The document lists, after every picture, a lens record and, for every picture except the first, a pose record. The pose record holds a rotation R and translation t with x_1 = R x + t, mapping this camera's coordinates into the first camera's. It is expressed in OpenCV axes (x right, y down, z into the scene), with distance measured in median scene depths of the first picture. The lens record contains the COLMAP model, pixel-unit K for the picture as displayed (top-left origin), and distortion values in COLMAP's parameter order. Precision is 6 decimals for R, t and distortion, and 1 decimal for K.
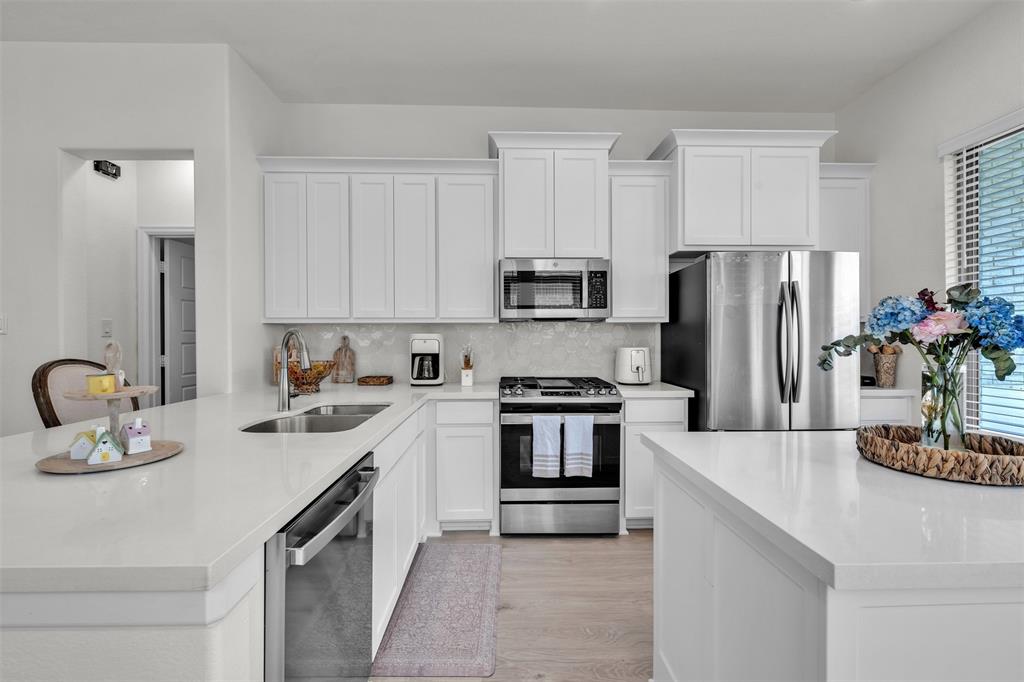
lens RADIAL K [[442.3, 0, 512.0], [0, 442.3, 340.9], [0, 0, 1]] dist [-0.000829, 0.000032]
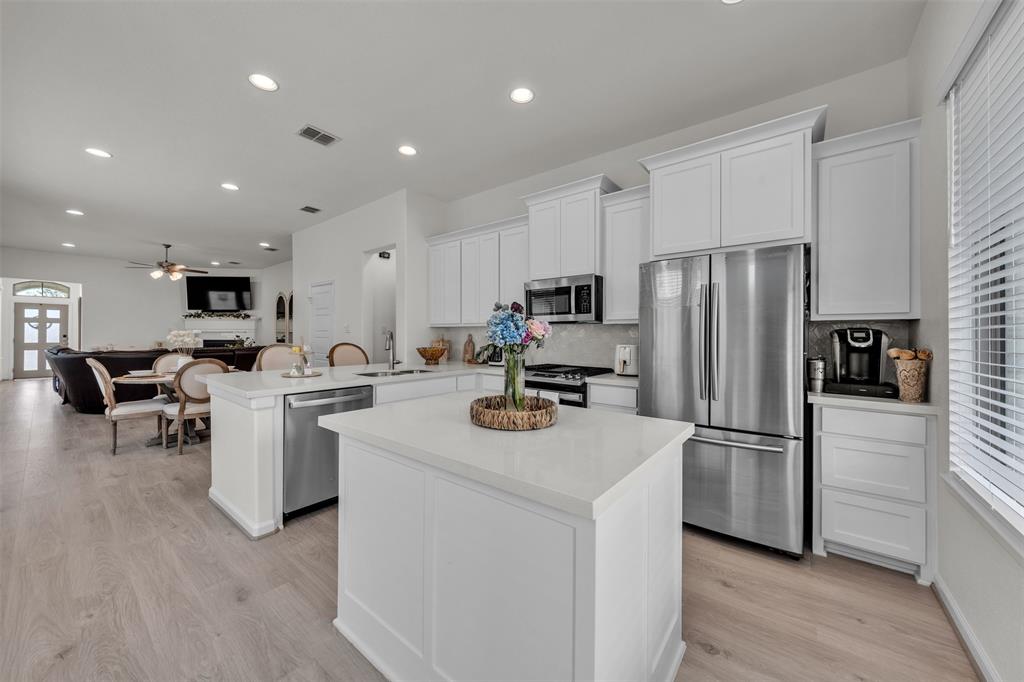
lens RADIAL K [[367.6, 0, 510.3], [0, 367.6, 334.6], [0, 0, 1]] dist [0.001374, 0.000437]
pose [[0.766580, 0.004631, -0.642132, 0.711967], [-0.009392, 0.999948, -0.004001, -0.004870], [0.642080, 0.009098, 0.766584, 0.031500]]
